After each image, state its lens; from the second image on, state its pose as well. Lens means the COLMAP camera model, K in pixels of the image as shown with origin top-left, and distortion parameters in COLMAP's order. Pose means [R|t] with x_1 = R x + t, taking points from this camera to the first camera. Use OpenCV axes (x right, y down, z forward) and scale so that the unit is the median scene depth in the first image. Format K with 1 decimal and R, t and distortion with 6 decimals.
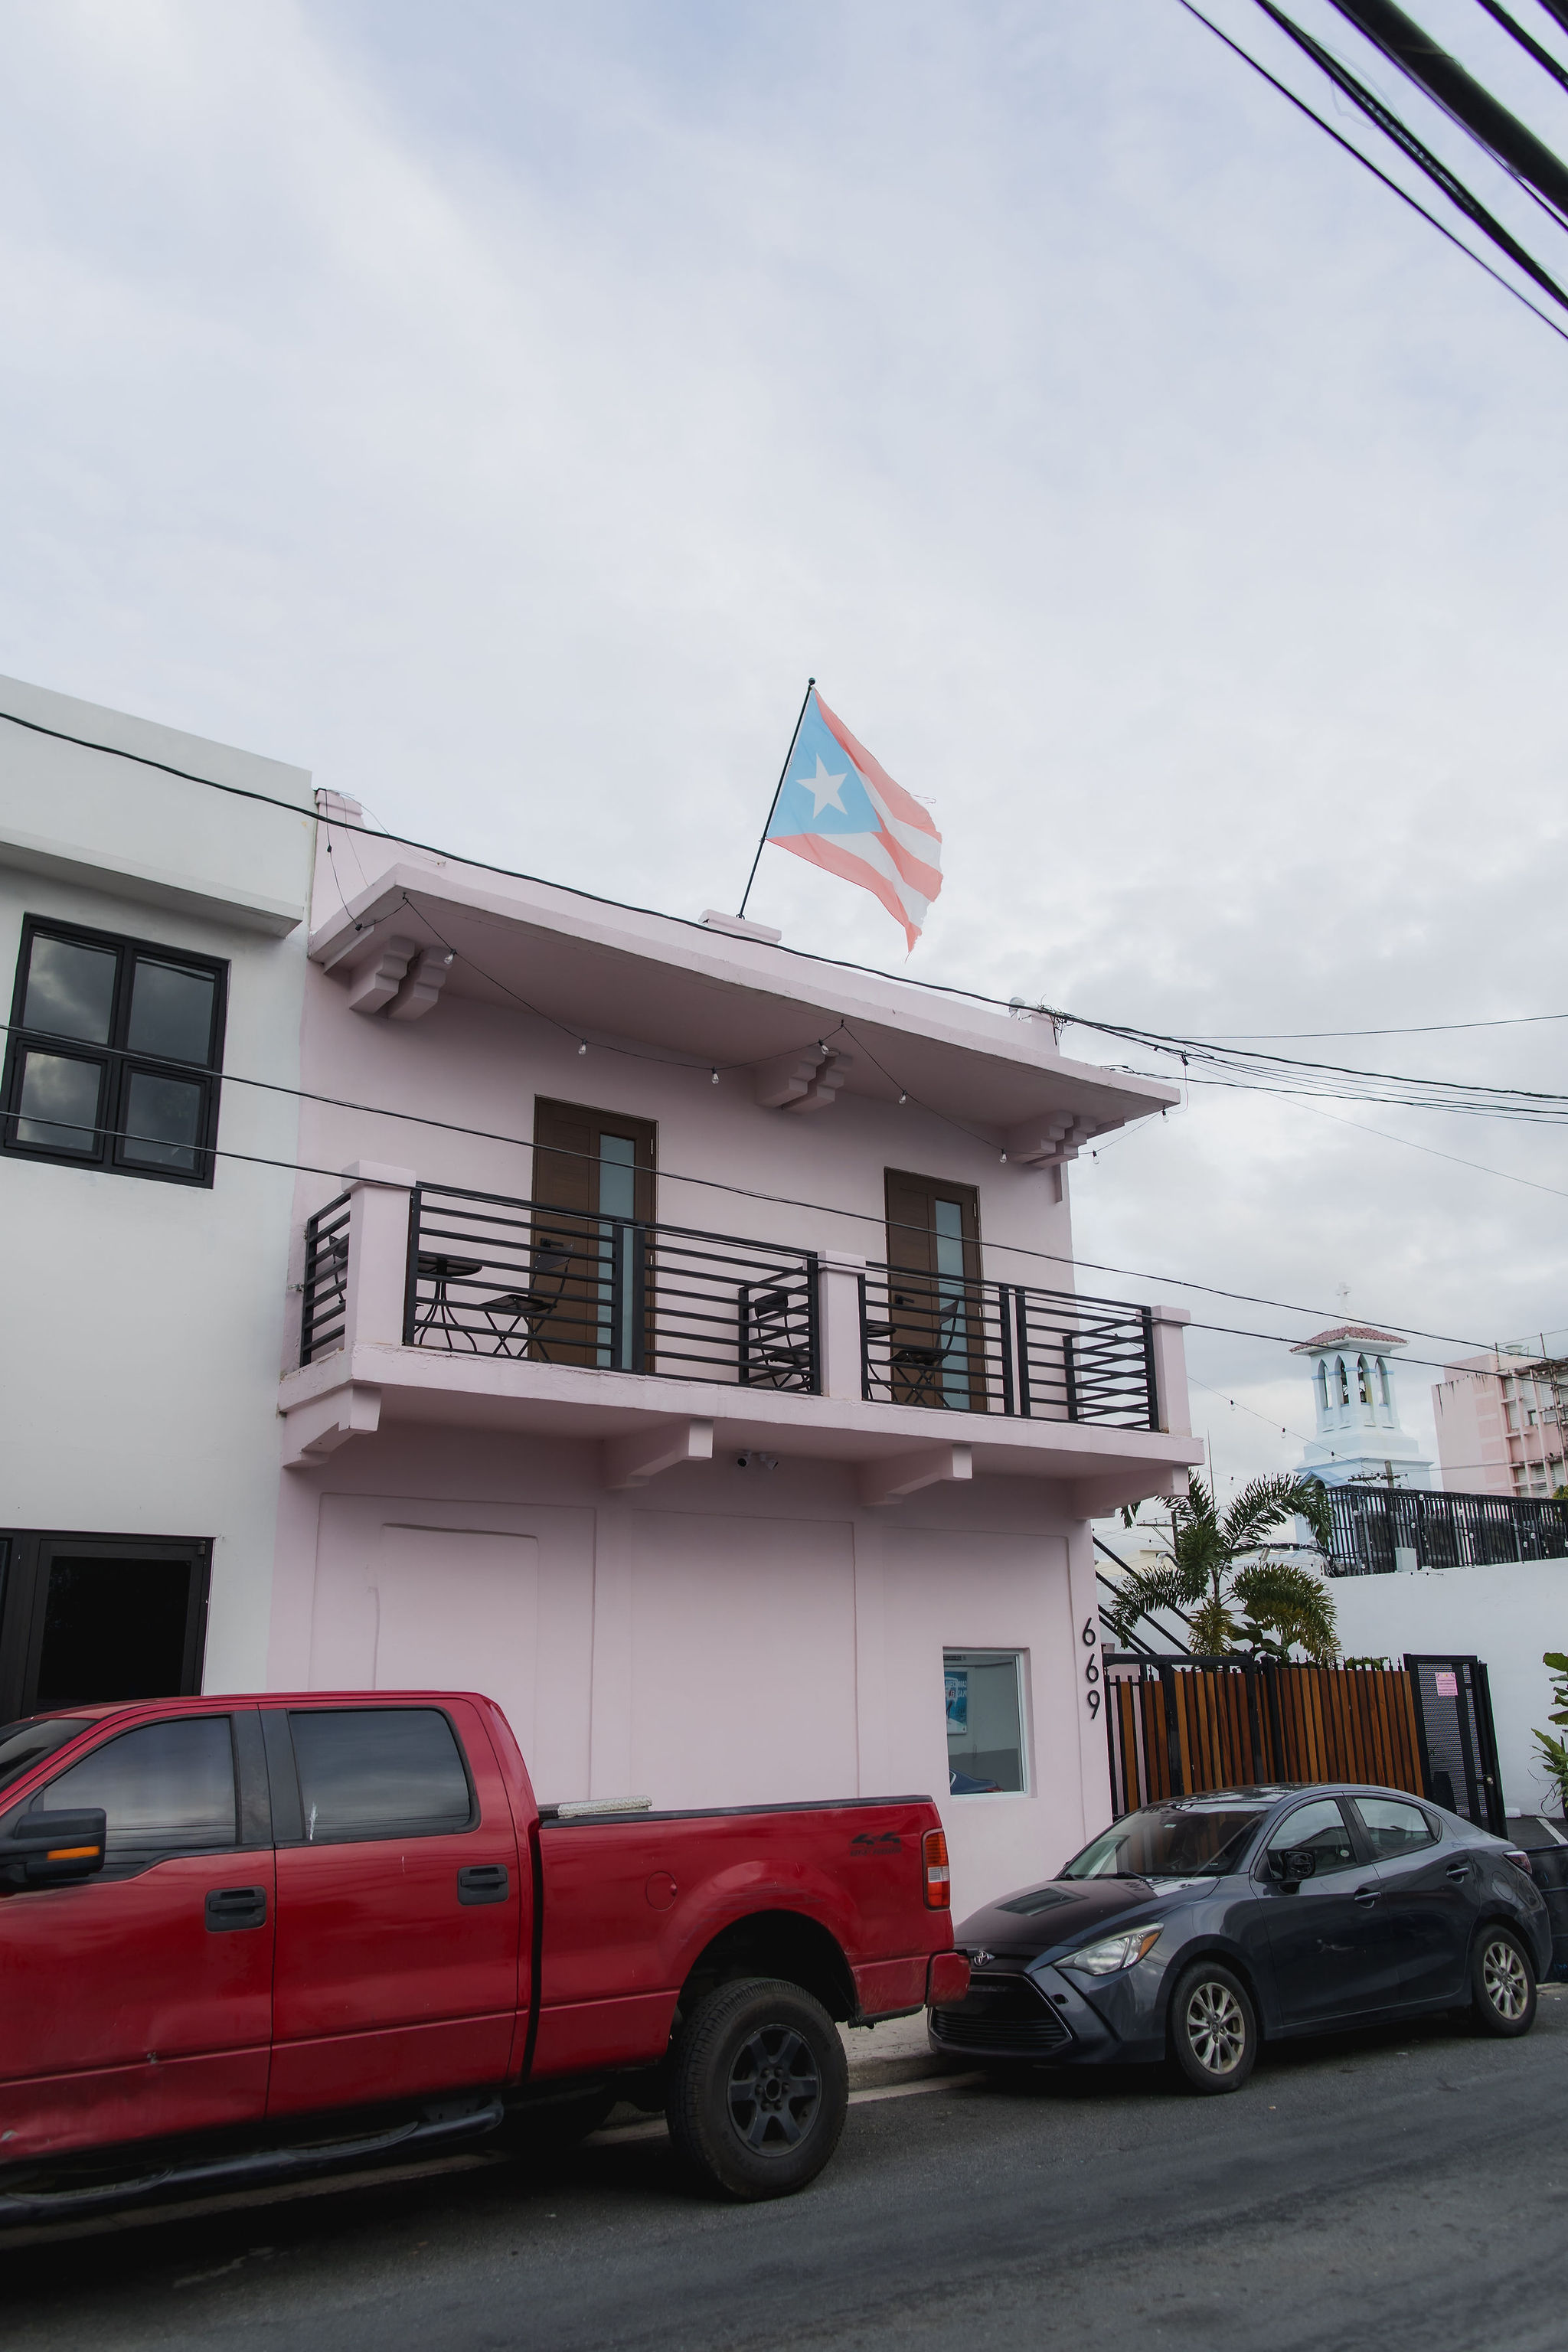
lens RADIAL K [[1655.0, 0, 784.0], [0, 1655.0, 1176.0], [0, 0, 1]] dist [-0.000360, 0.001639]
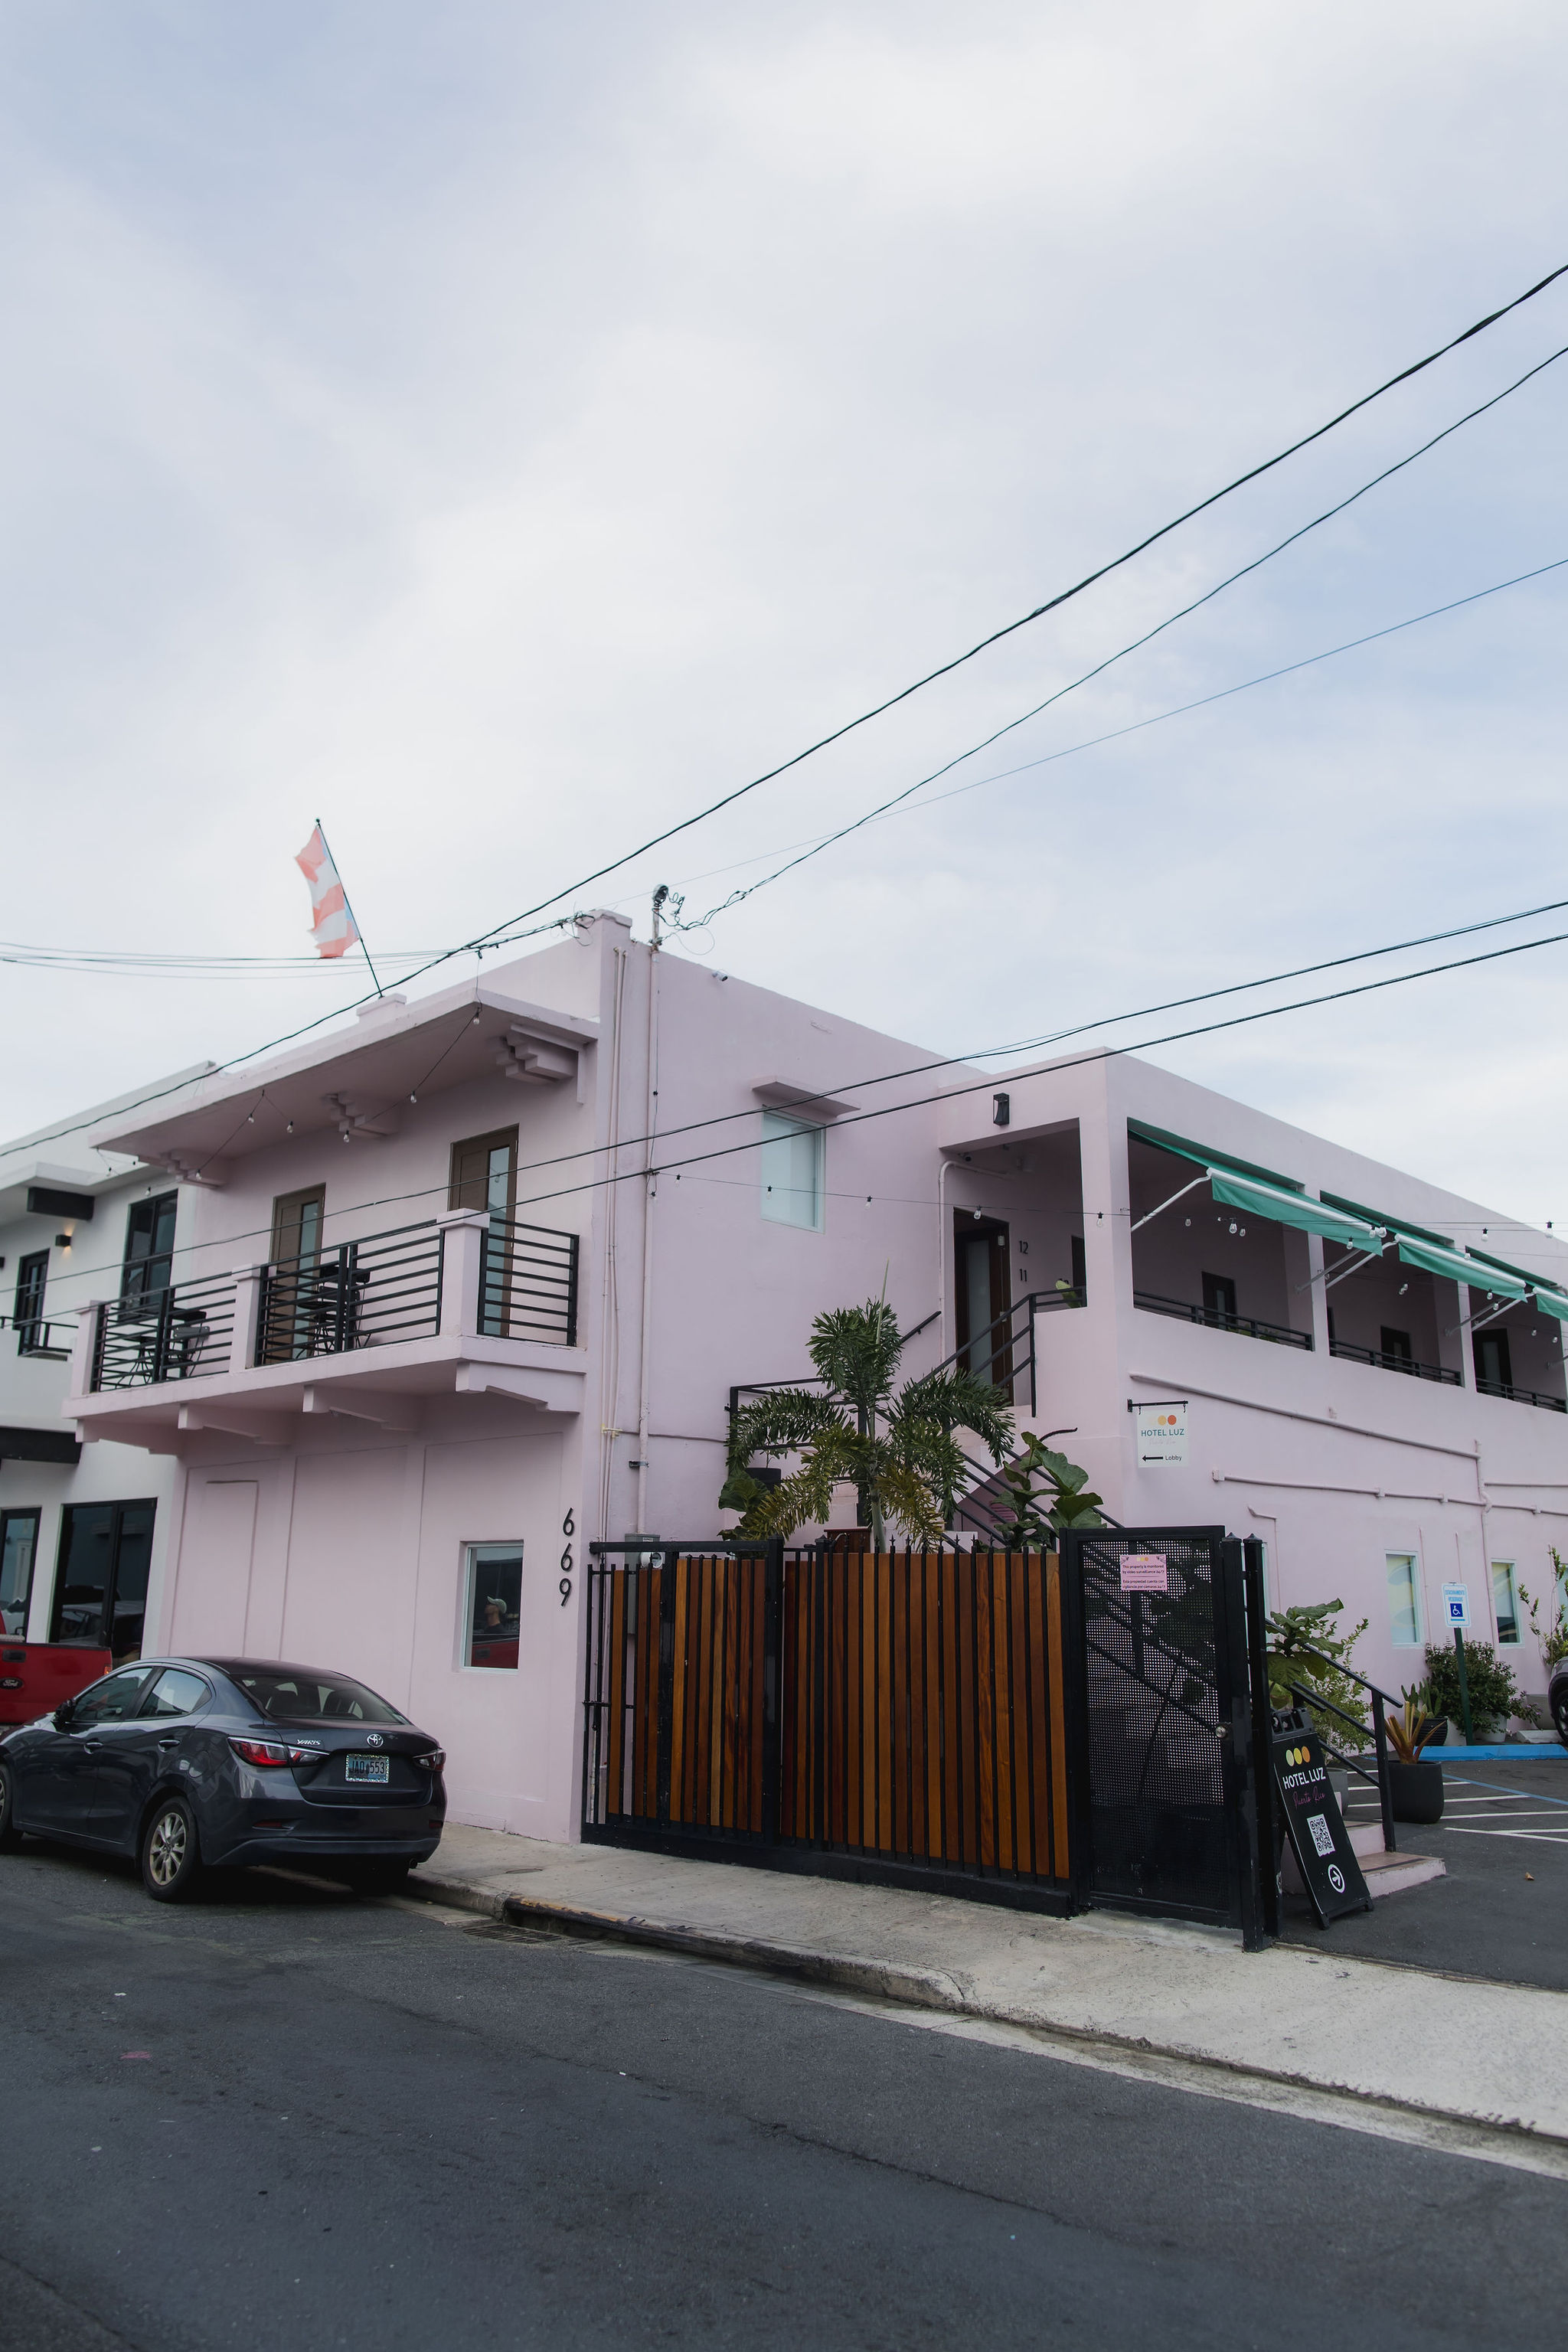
lens RADIAL K [[1655.0, 0, 784.0], [0, 1655.0, 1176.0], [0, 0, 1]] dist [-0.000360, 0.001639]
pose [[0.210587, -0.229616, -0.950226, 1.239890], [0.286507, 0.943837, -0.164577, 0.282753], [0.934648, -0.237589, 0.264546, 0.914110]]
